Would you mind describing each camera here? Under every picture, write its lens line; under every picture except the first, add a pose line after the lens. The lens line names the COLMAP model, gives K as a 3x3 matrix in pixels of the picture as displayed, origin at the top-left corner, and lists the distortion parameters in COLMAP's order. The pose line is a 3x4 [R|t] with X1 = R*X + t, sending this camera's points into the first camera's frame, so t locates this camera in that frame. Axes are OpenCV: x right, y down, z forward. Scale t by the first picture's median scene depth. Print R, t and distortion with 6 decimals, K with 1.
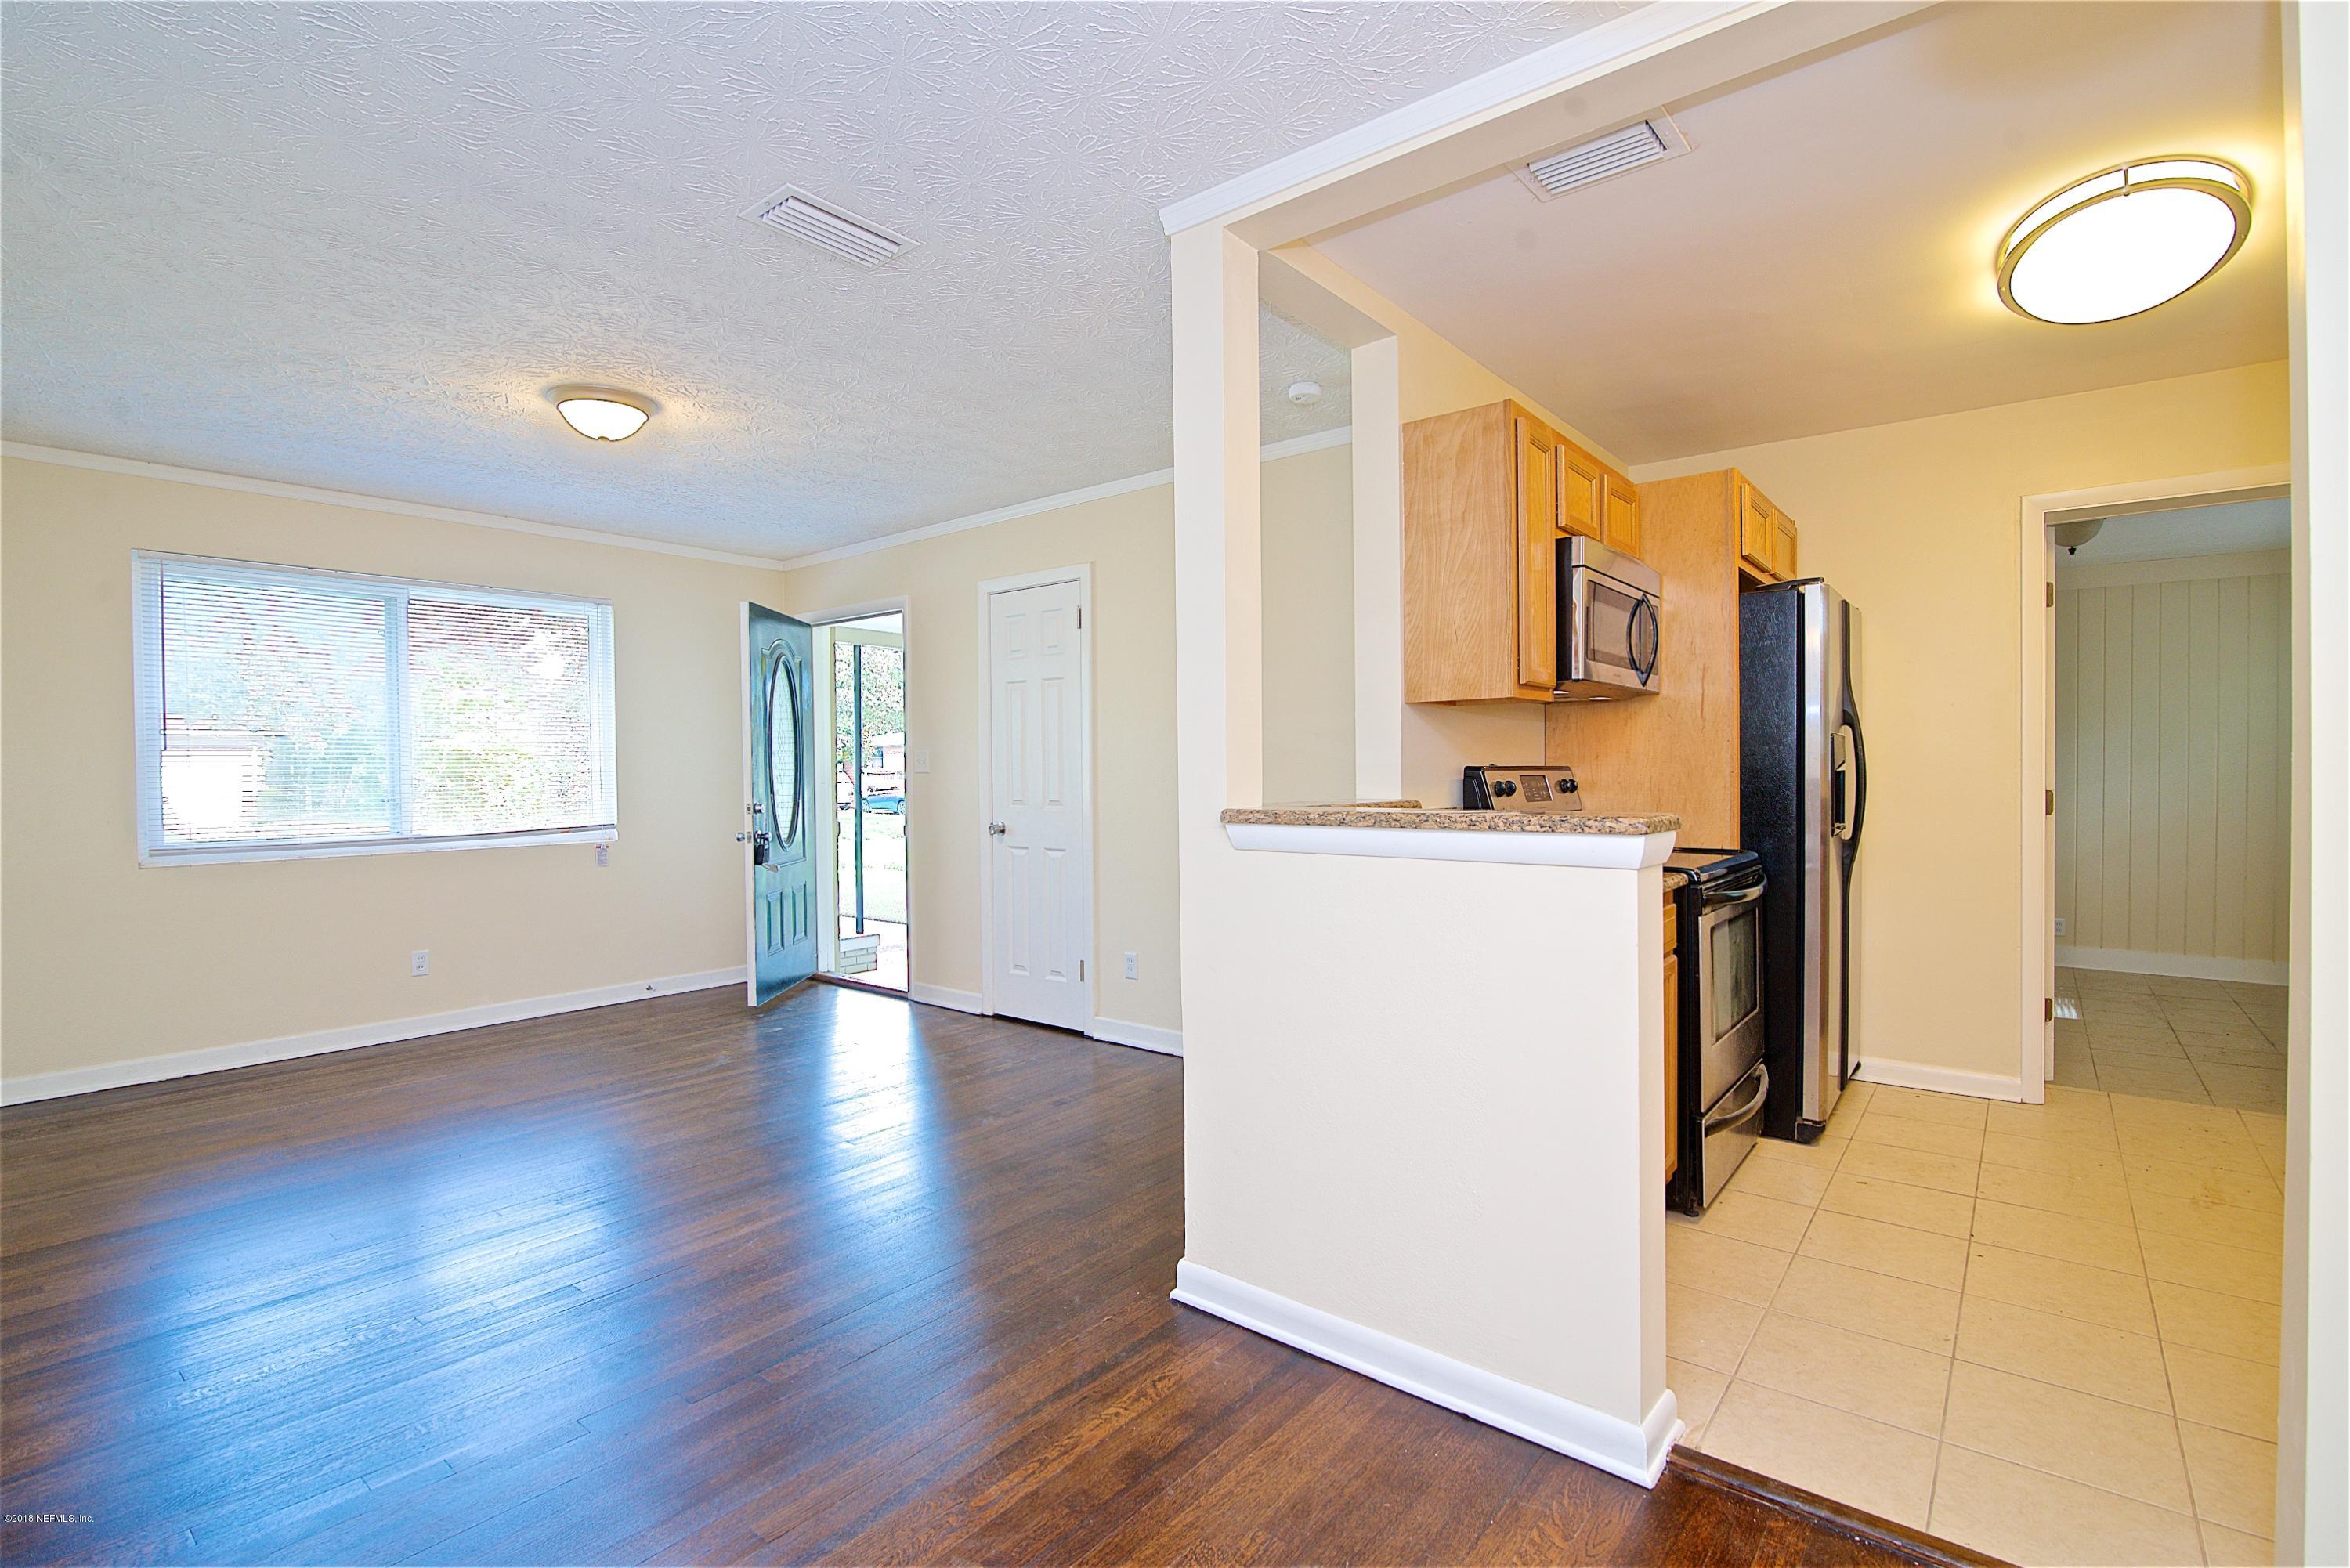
lens RADIAL K [[1079.5, 0, 1168.7], [0, 1079.5, 786.2], [0, 0, 1]] dist [-0.017206, 0.000075]
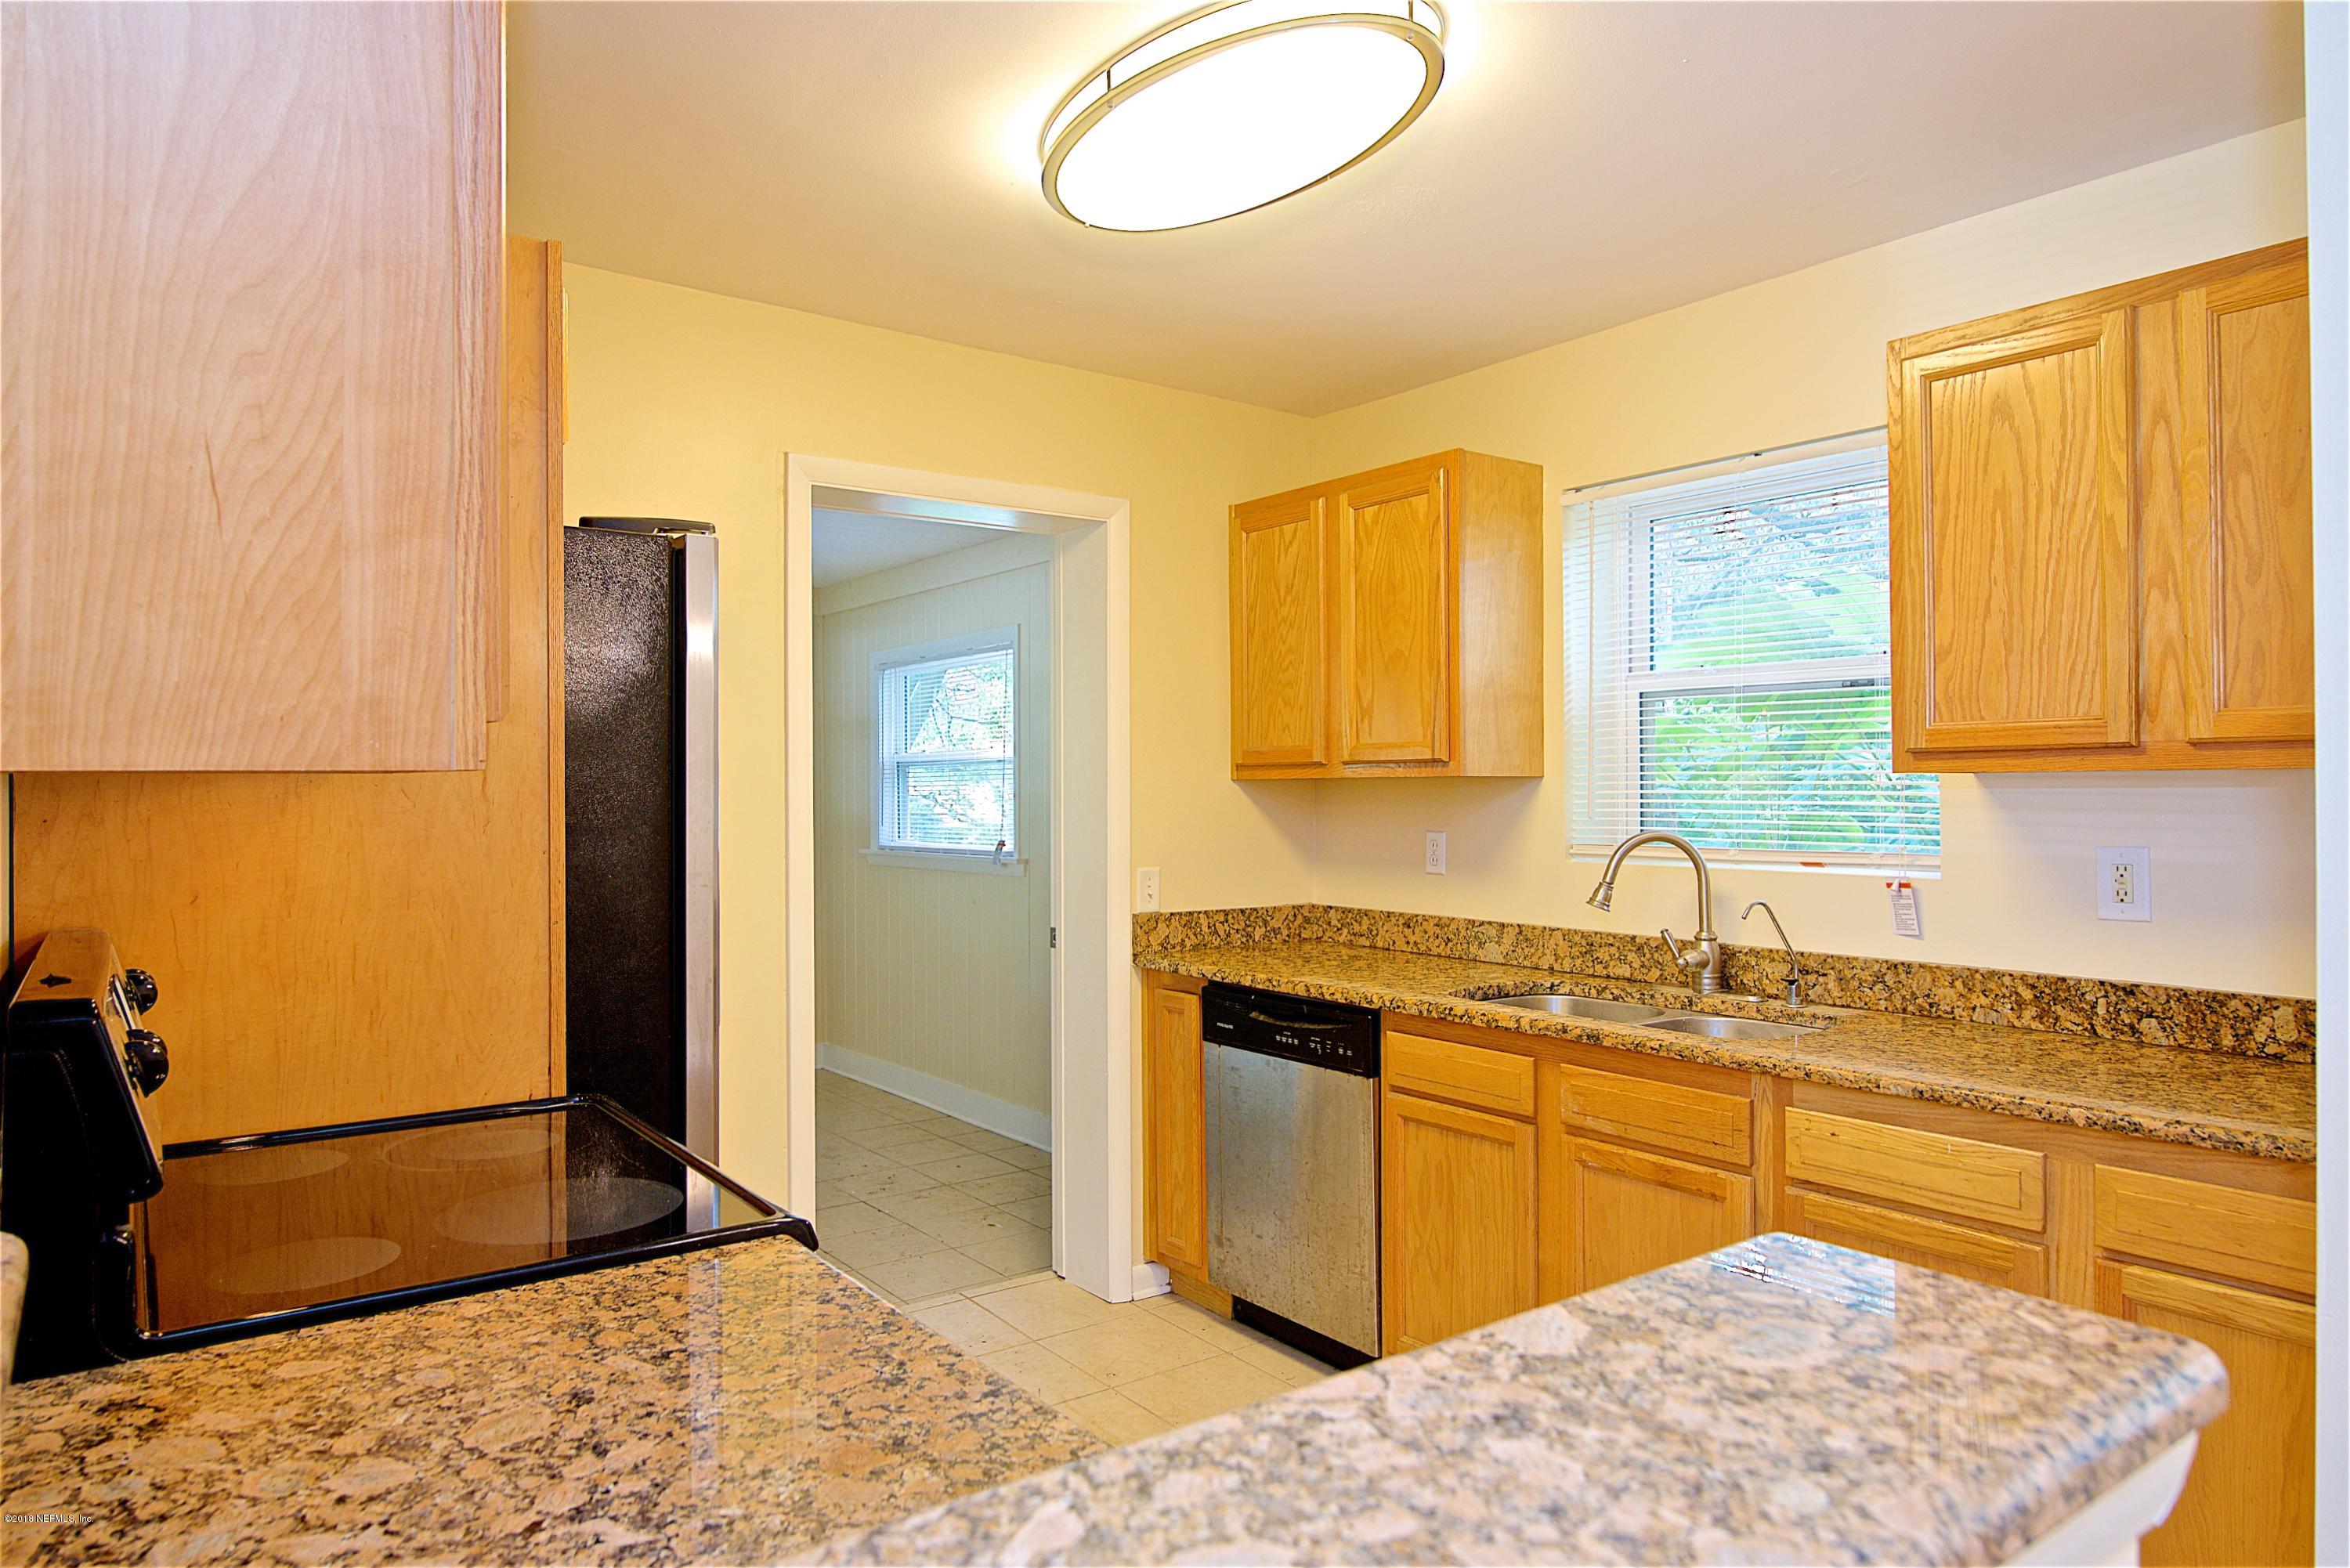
lens RADIAL K [[1440.2, 0, 1172.8], [0, 1440.2, 788.9], [0, 0, 1]] dist [-0.007876, -0.000851]
pose [[0.248623, 0.005901, 0.968582, 0.011670], [0.016942, 0.999802, -0.010440, -0.062891], [-0.968452, 0.019005, 0.248473, 0.654106]]
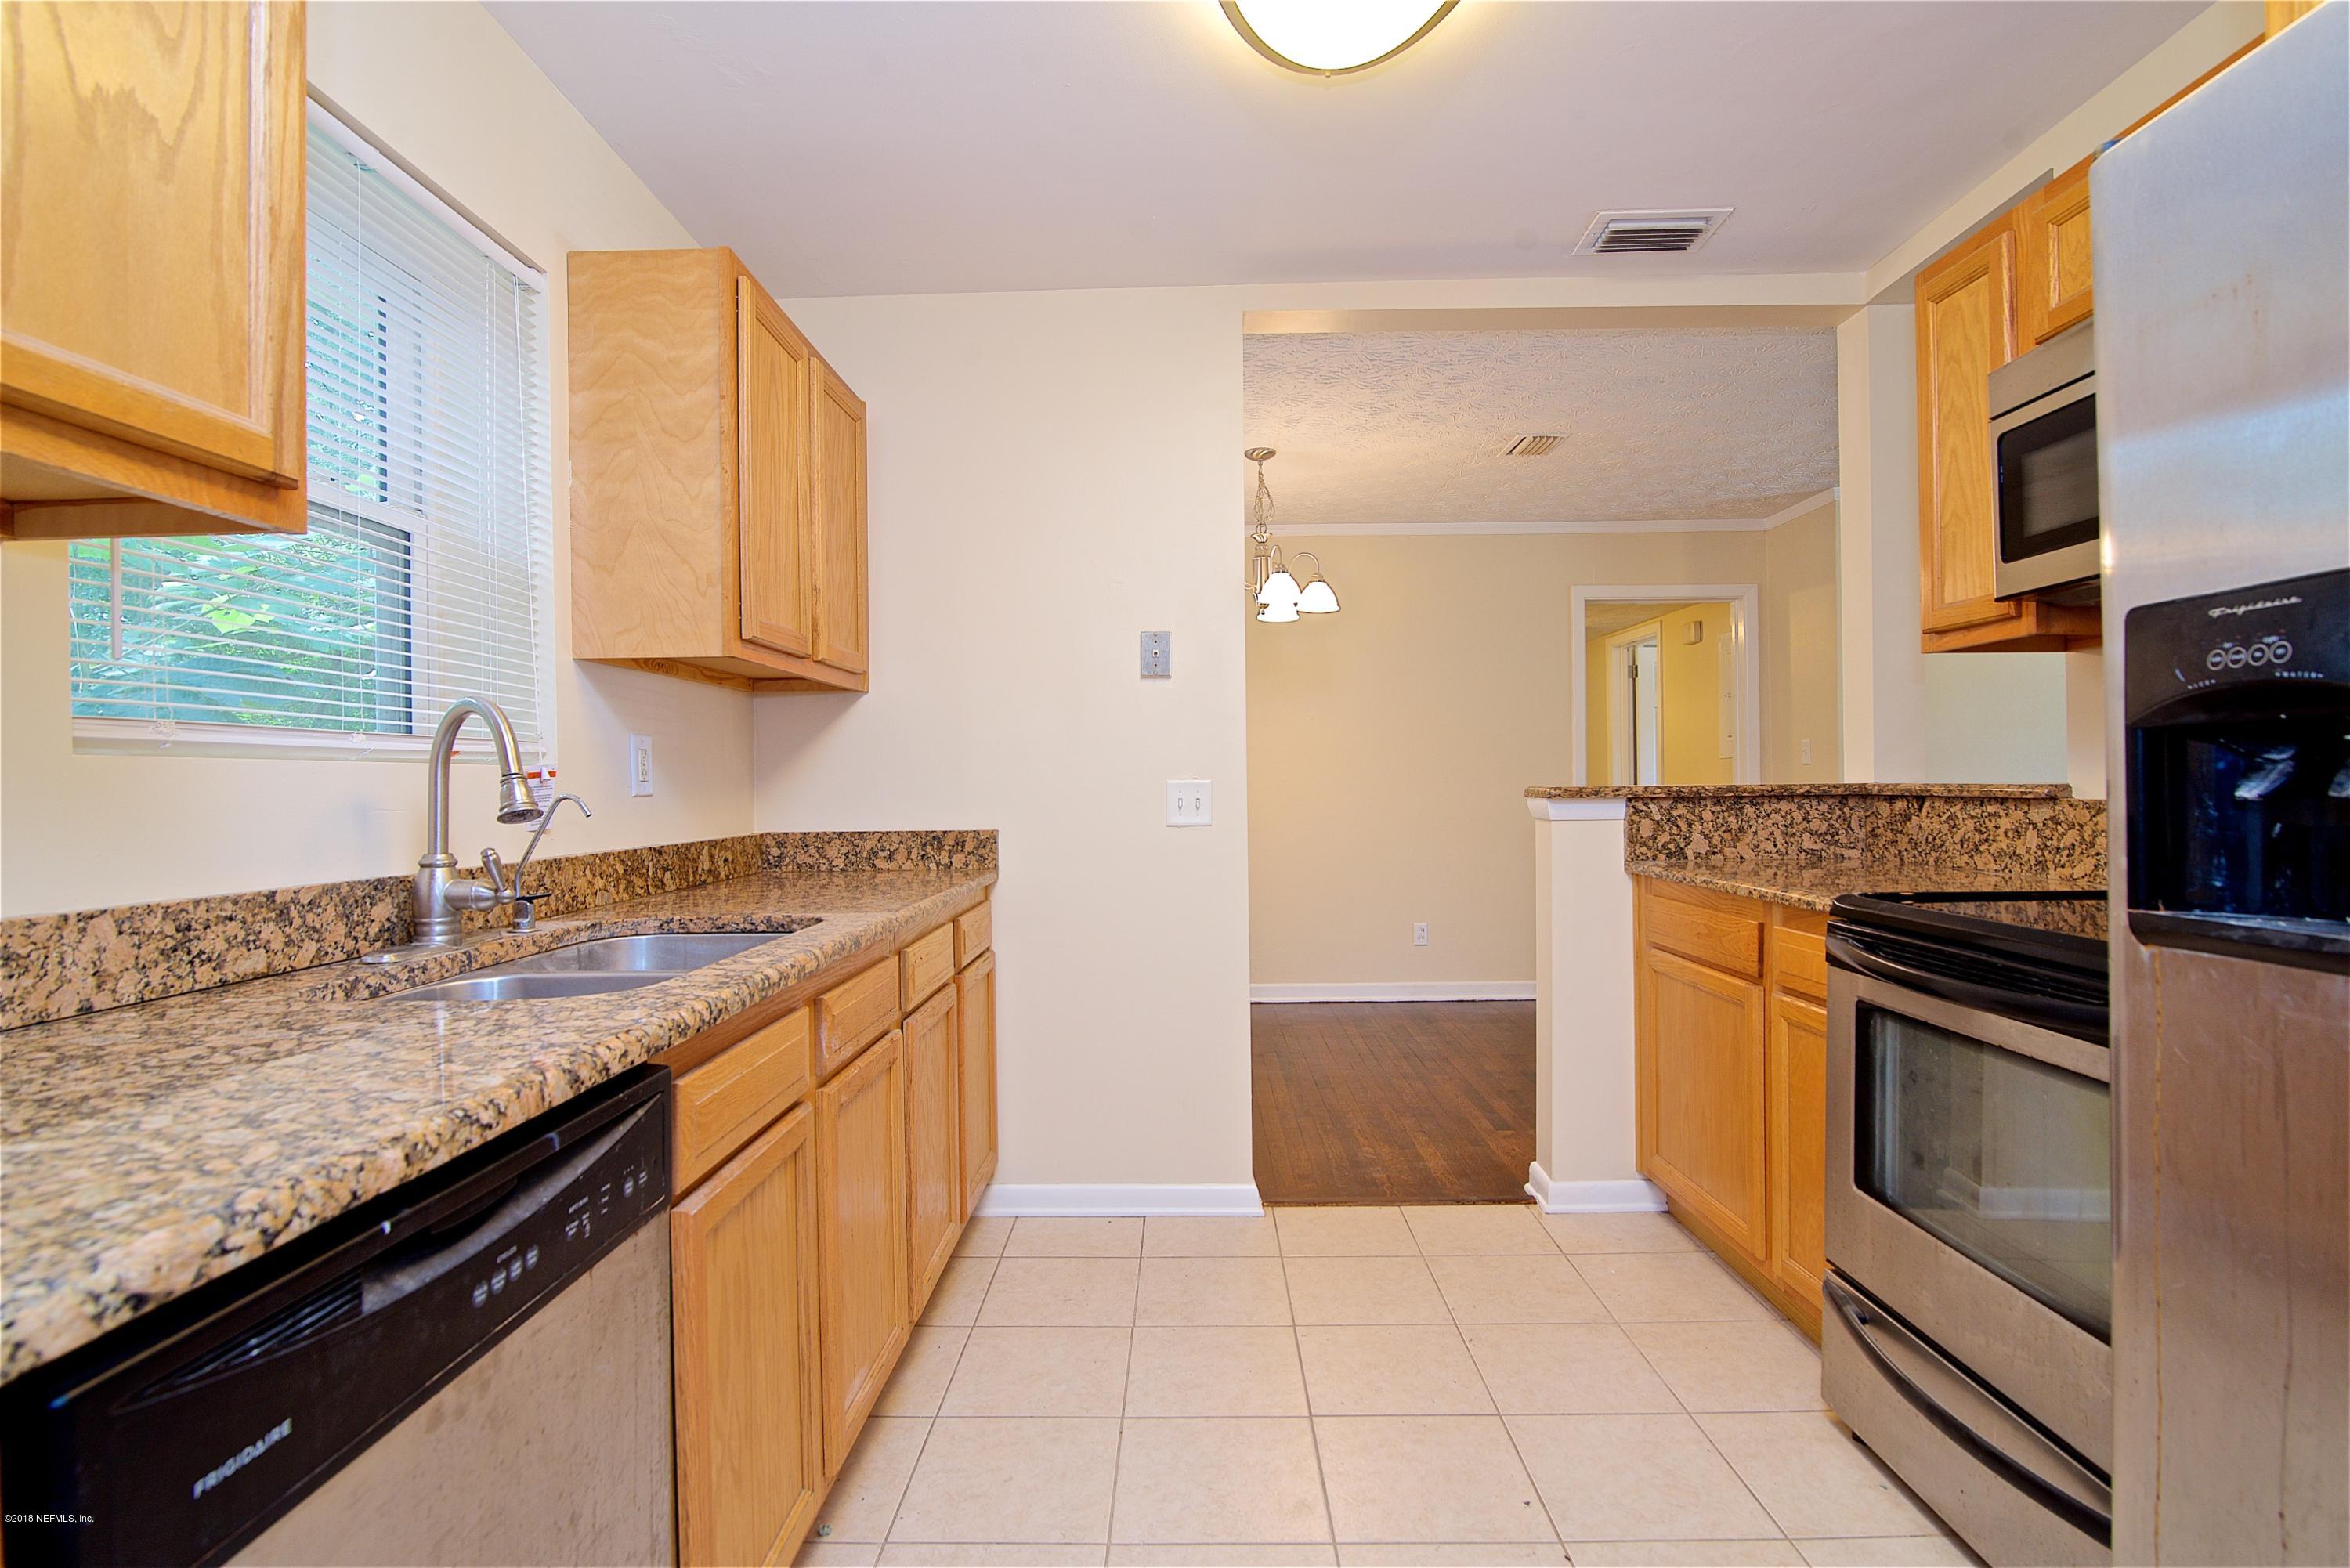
lens RADIAL K [[1110.4, 0, 1175.0], [0, 1110.4, 784.0], [0, 0, 1]] dist [-0.013396, -0.000197]
pose [[-0.785800, 0.019628, -0.618169, 1.102252], [0.010101, 0.999770, 0.018904, -0.007014], [0.618398, 0.008611, -0.785818, 1.144343]]
